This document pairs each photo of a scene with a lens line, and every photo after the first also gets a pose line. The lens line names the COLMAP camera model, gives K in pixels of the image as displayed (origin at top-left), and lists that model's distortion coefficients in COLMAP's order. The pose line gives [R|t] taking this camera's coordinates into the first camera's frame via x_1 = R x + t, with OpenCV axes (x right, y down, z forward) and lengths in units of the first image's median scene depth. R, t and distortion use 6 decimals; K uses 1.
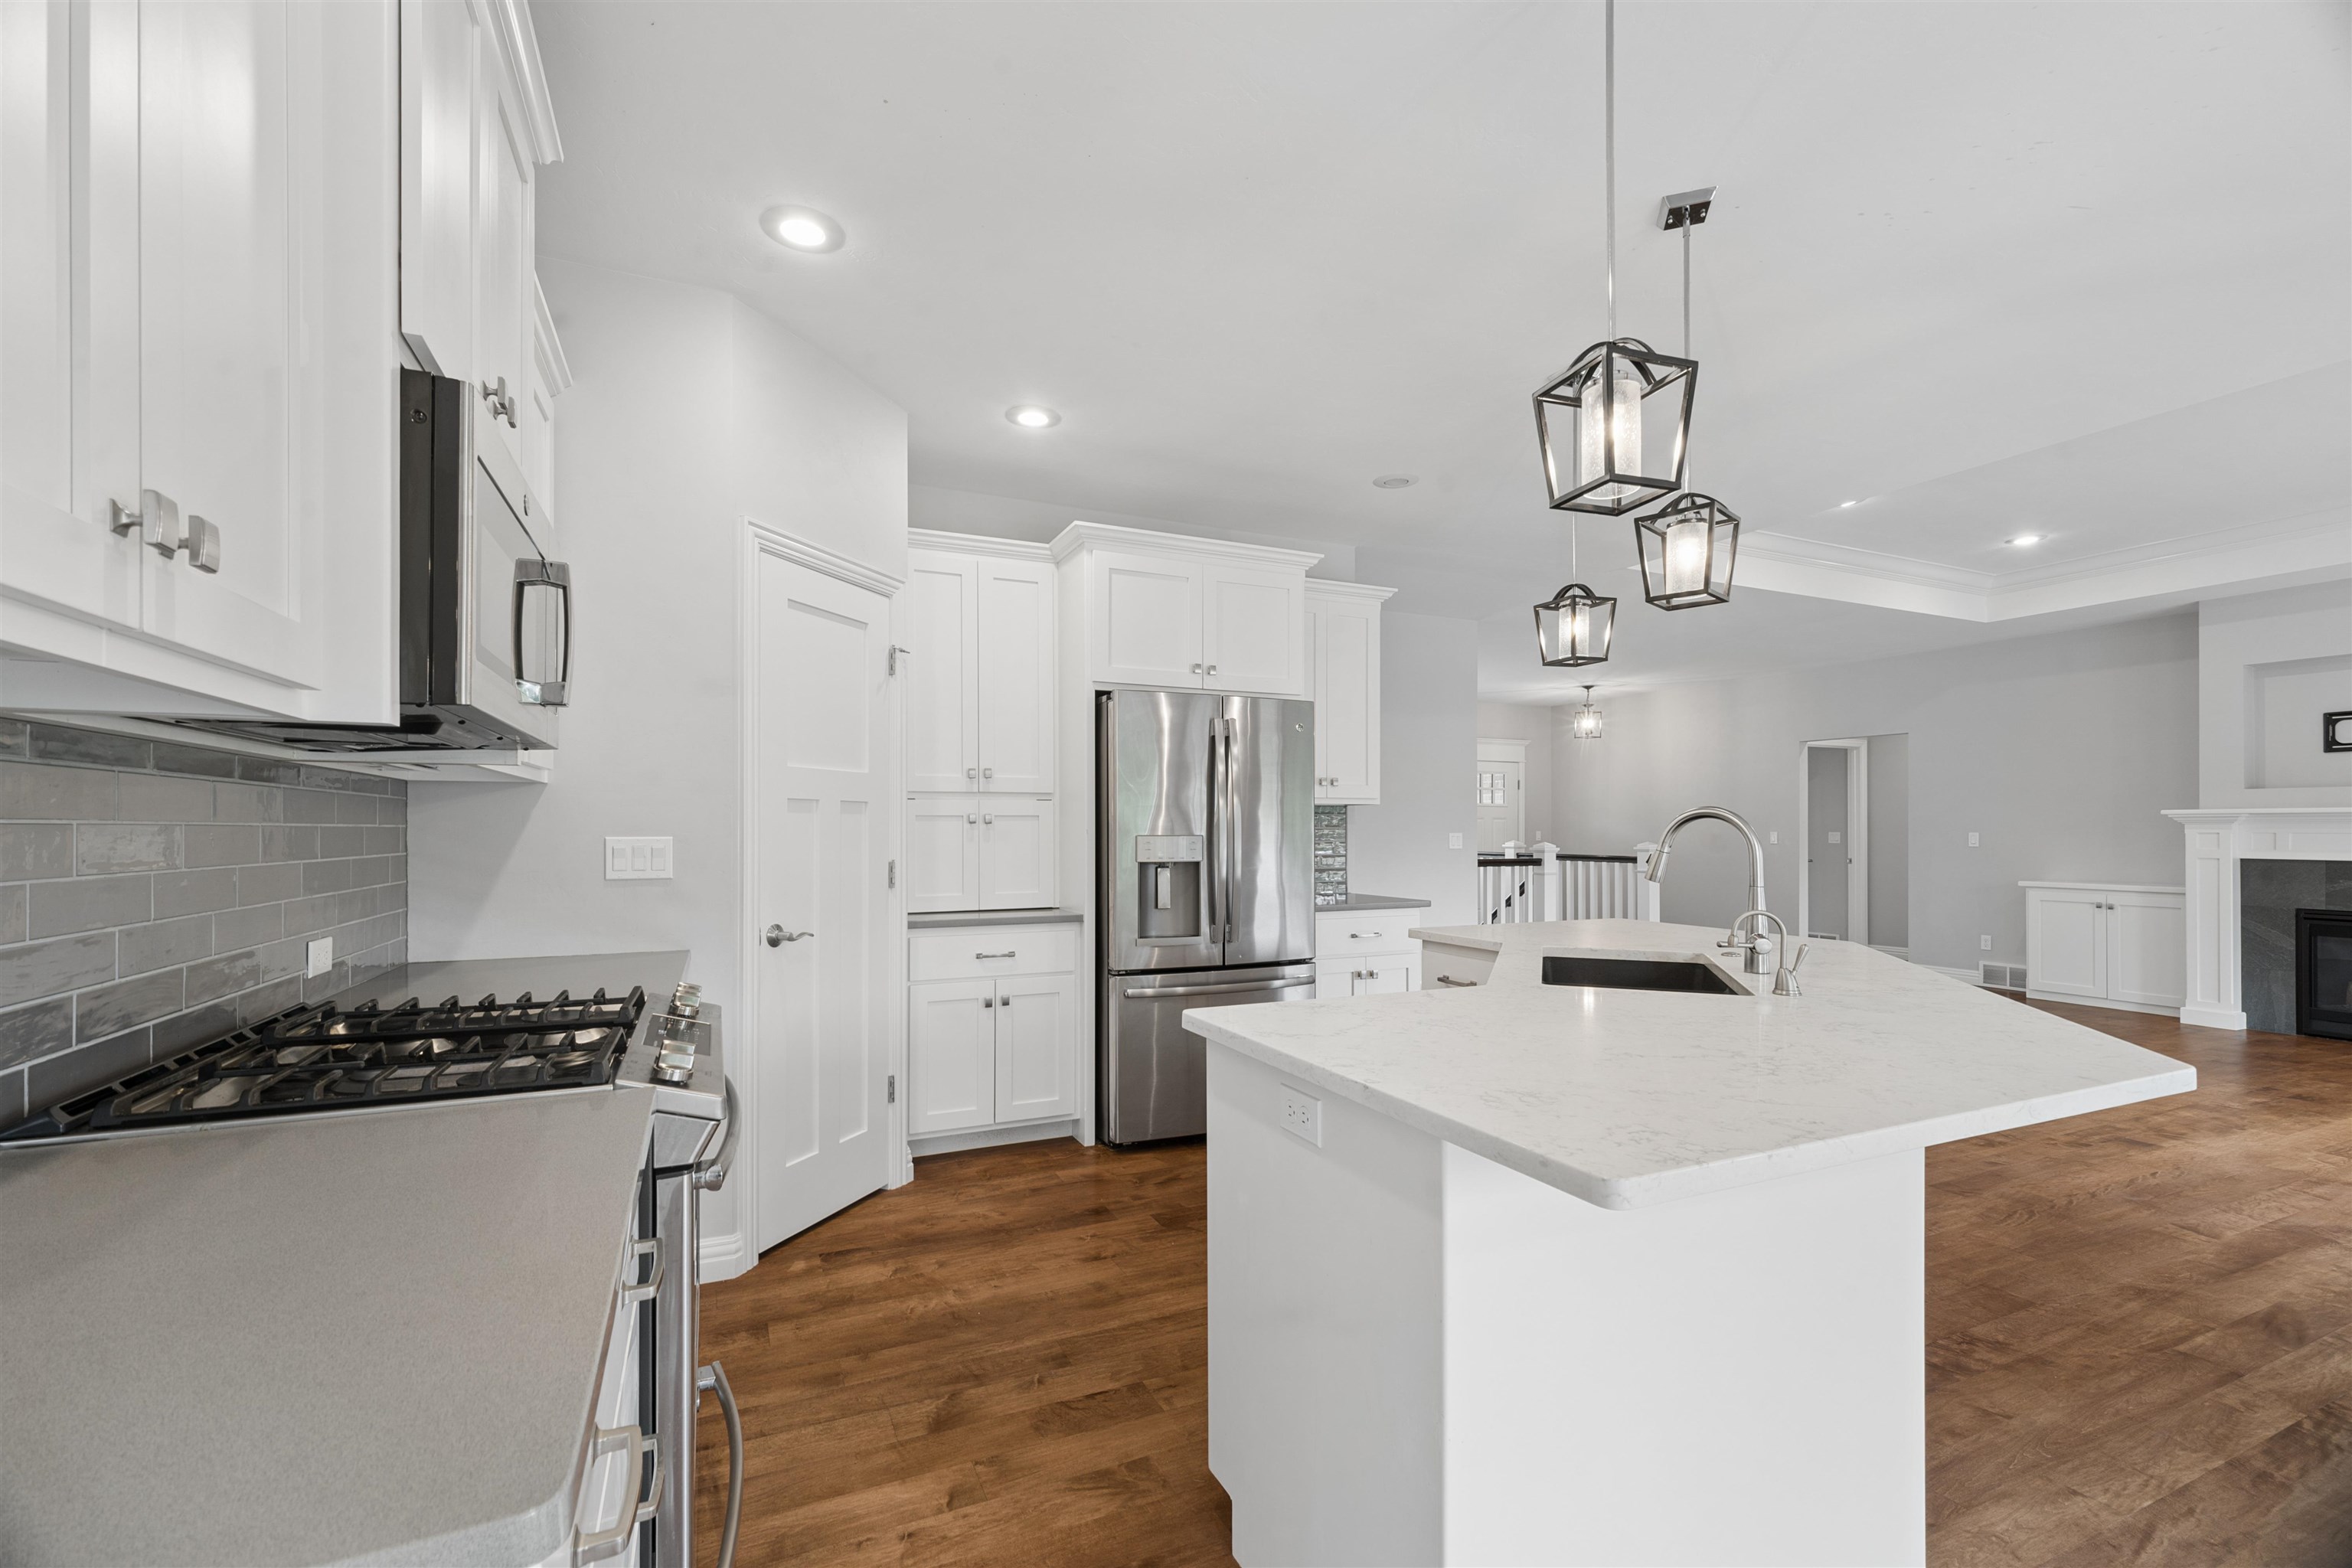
lens RADIAL K [[999.9, 0, 1169.7], [0, 999.9, 824.0], [0, 0, 1]] dist [0.003480, -0.000024]
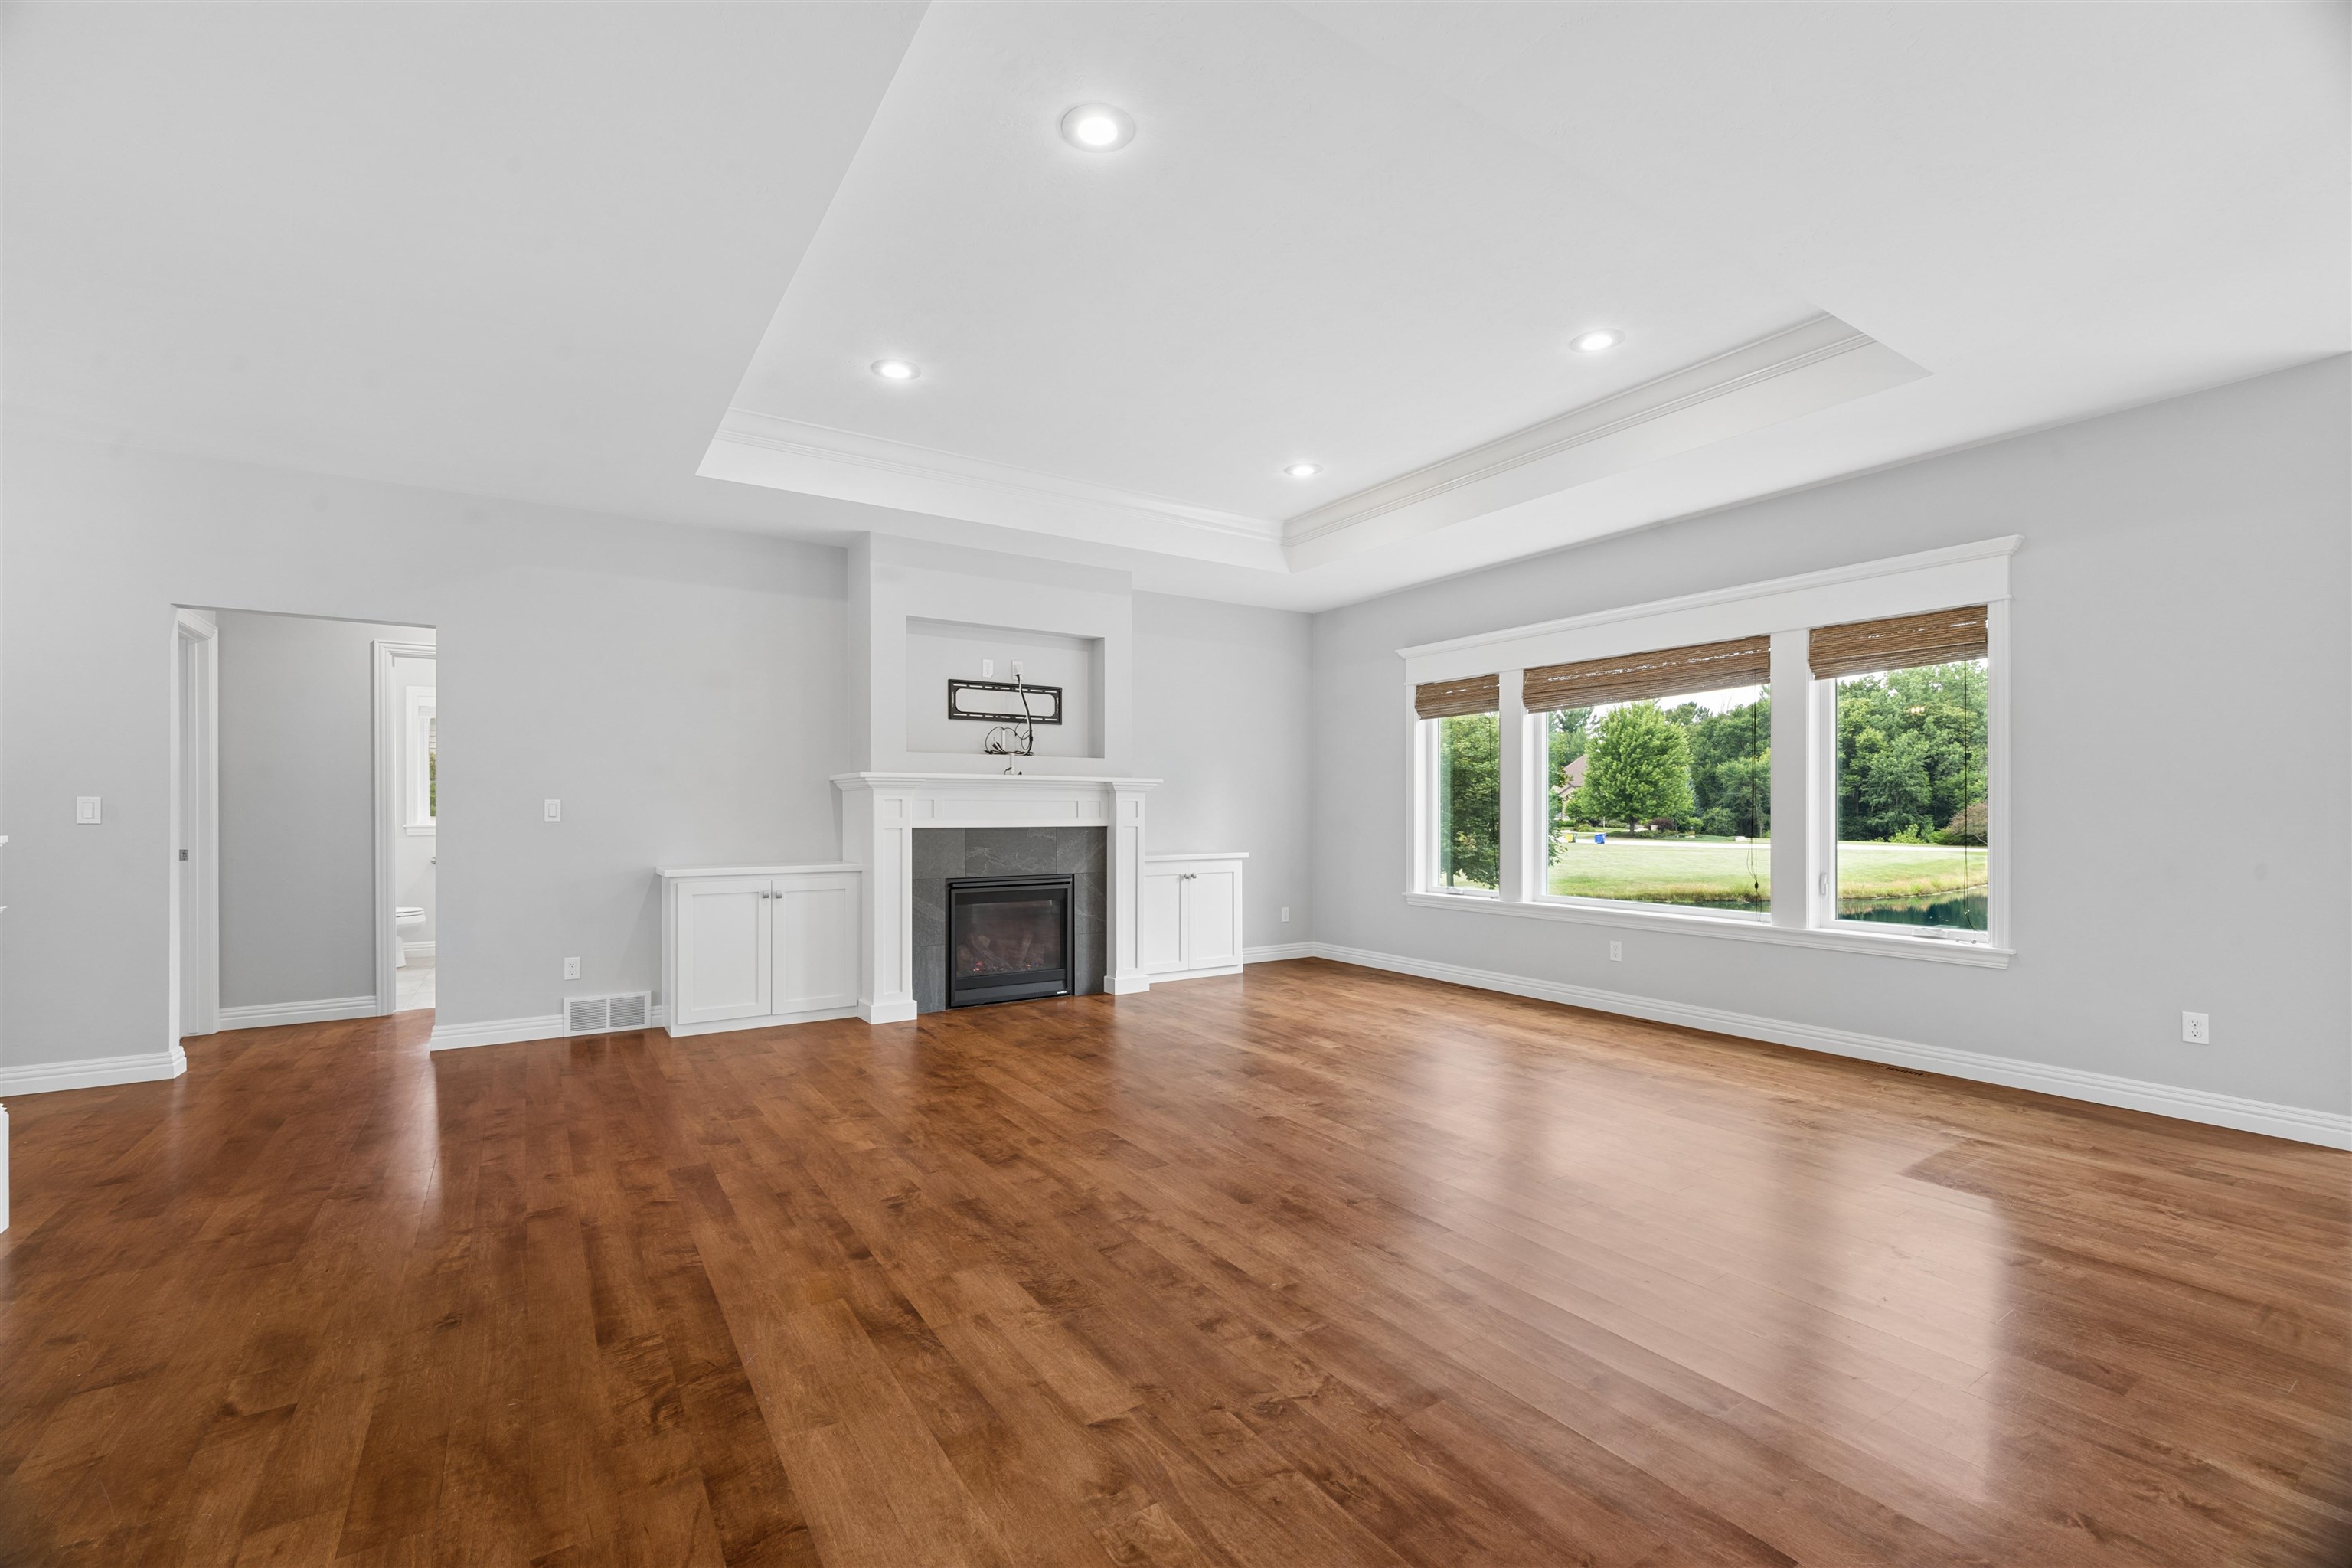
lens RADIAL K [[986.3, 0, 1163.8], [0, 986.3, 807.9], [0, 0, 1]] dist [0.005552, -0.002570]
pose [[-0.144356, 0.001300, 0.989525, 0.258121], [-0.005256, 0.999984, -0.002080, 0.027959], [-0.989512, -0.005501, -0.144347, 1.502065]]
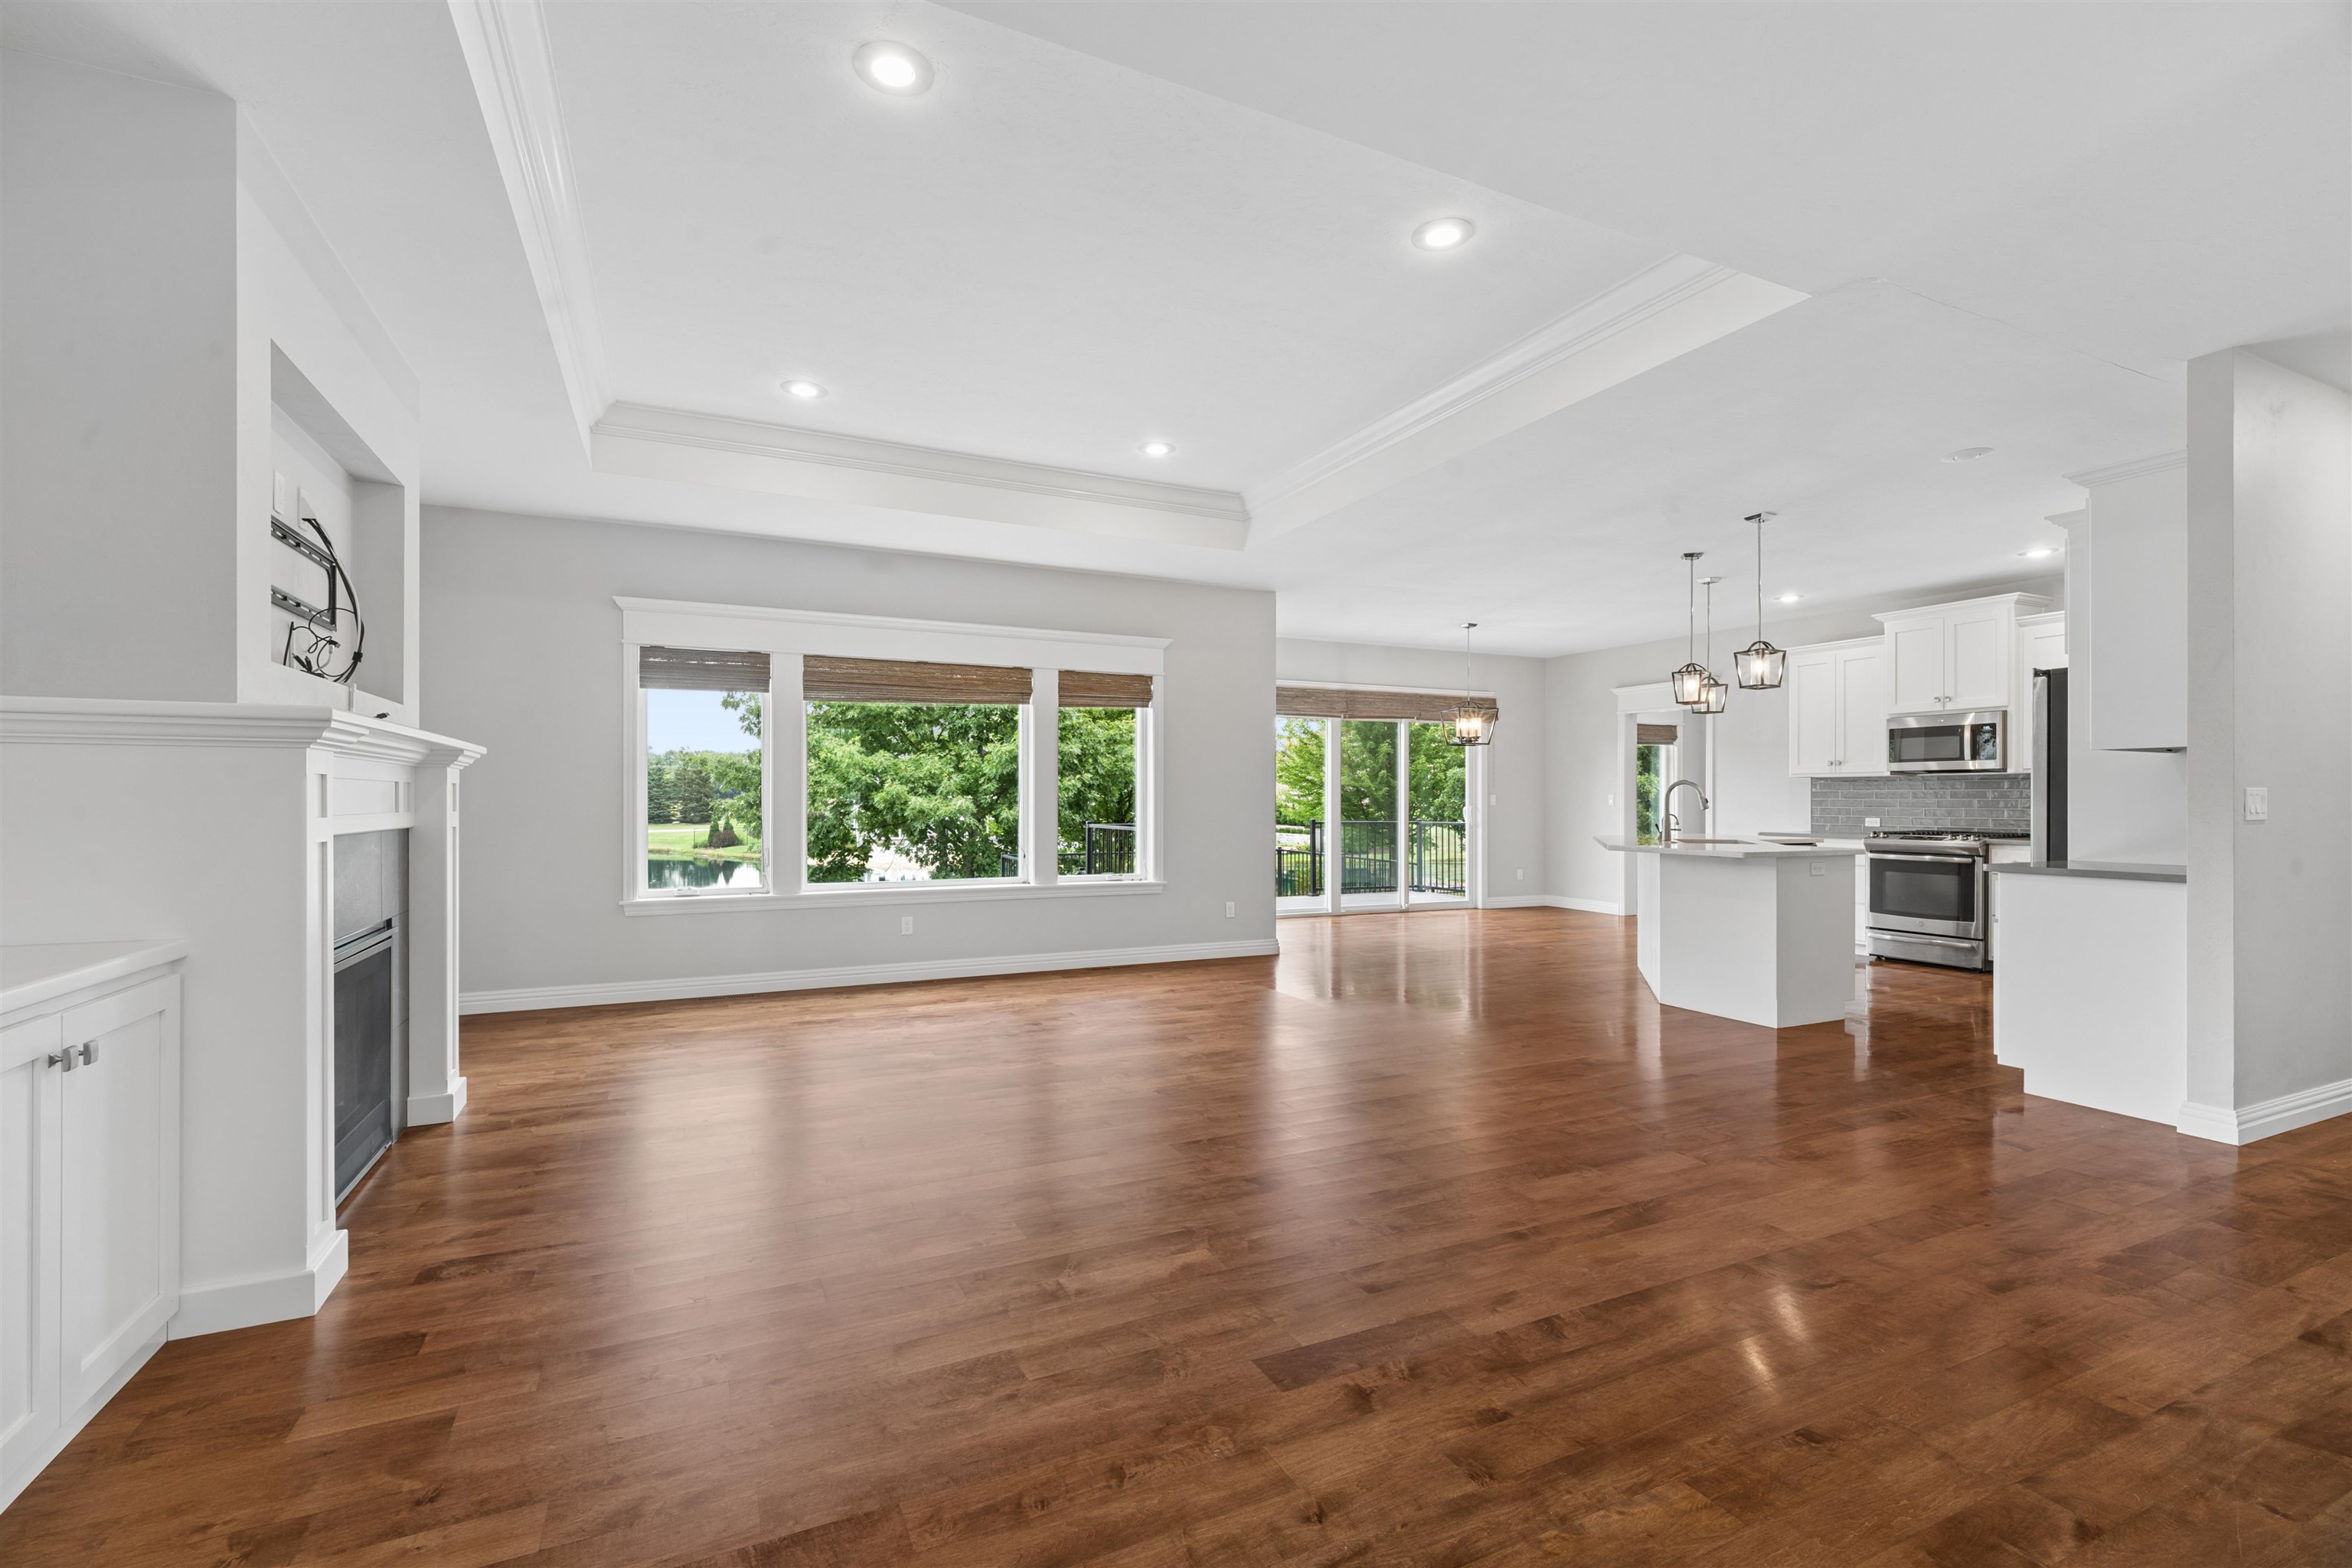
lens RADIAL K [[1018.4, 0, 1169.4], [0, 1018.4, 800.9], [0, 0, 1]] dist [0.002331, 0.000029]
pose [[-0.999926, -0.002519, -0.011907, 1.224604], [-0.002486, 0.999993, -0.002840, 0.030785], [0.011914, -0.002810, -0.999925, 2.333254]]
